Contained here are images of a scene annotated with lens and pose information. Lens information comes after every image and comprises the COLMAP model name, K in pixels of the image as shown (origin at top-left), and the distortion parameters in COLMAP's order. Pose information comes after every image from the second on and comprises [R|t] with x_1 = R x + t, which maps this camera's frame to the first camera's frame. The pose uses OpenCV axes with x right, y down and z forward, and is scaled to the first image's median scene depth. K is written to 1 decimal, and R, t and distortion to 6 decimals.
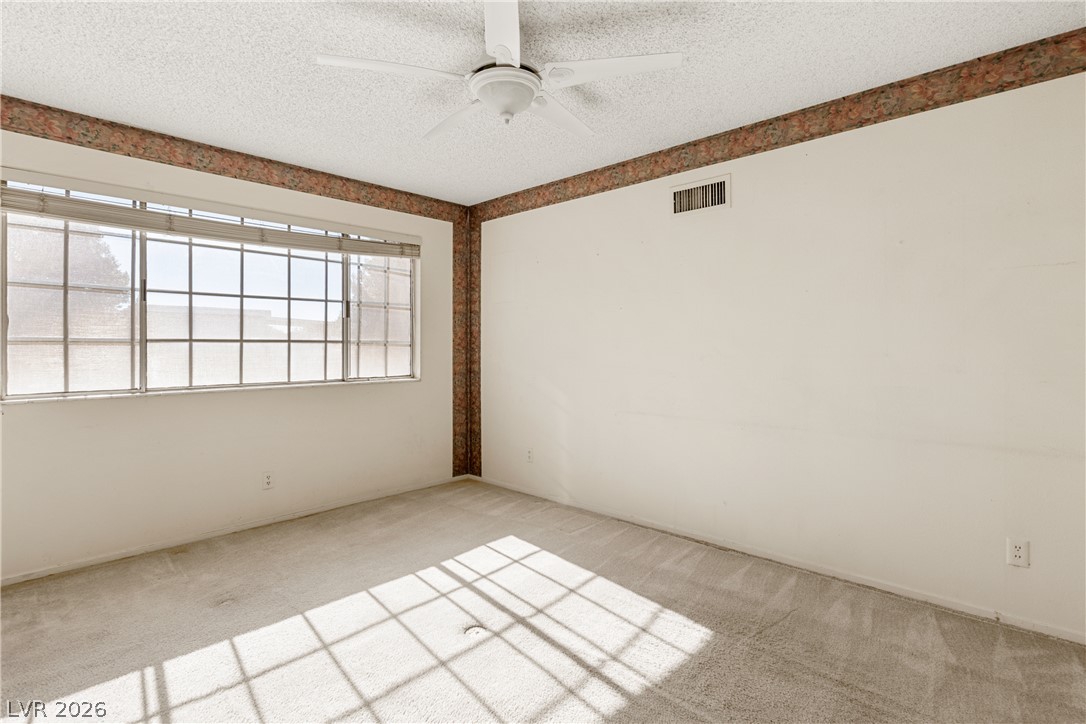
lens RADIAL K [[501.6, 0, 545.2], [0, 501.6, 354.4], [0, 0, 1]] dist [0.004010, -0.003060]
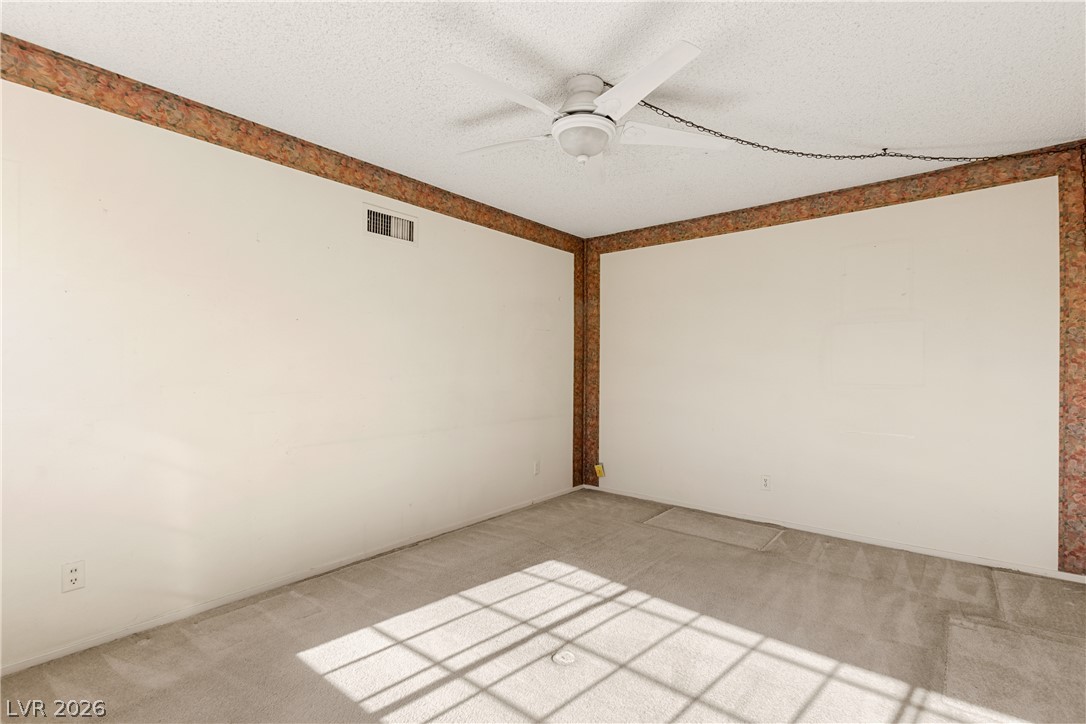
lens RADIAL K [[501.6, 0, 545.2], [0, 501.6, 366.2], [0, 0, 1]] dist [0.004010, -0.003060]
pose [[-0.054843, -0.005561, 0.998480, -0.911611], [0.000245, 0.999984, 0.005582, -0.027840], [-0.998495, 0.000551, -0.054840, 0.871262]]
